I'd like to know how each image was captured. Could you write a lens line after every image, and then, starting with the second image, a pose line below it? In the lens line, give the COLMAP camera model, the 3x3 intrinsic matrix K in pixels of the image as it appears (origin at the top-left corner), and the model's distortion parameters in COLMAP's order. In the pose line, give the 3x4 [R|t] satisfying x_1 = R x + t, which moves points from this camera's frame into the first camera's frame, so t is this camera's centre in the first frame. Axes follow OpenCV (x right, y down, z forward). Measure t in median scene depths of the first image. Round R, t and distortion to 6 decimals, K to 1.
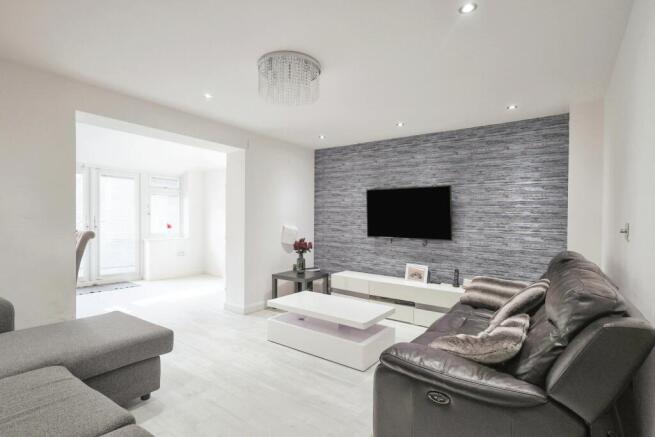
lens RADIAL K [[323.0, 0, 329.0], [0, 323.0, 220.4], [0, 0, 1]] dist [0.001027, 0.000166]
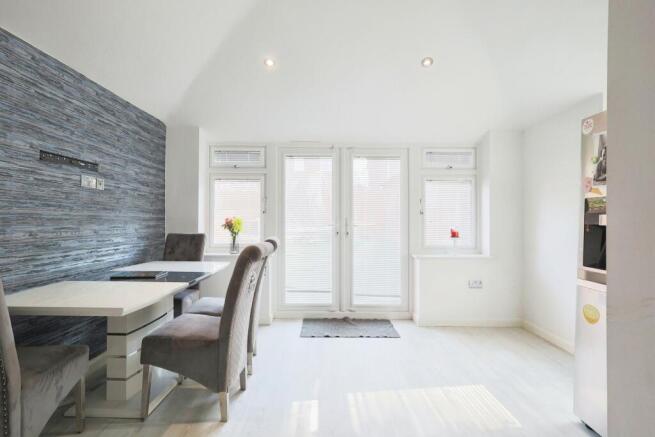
lens RADIAL K [[323.0, 0, 329.4], [0, 323.0, 222.1], [0, 0, 1]] dist [0.001027, 0.000166]
pose [[0.593485, -0.004481, -0.804832, -0.176799], [-0.000011, 0.999984, -0.005575, 0.000064], [0.804845, 0.003318, 0.593476, 0.511027]]
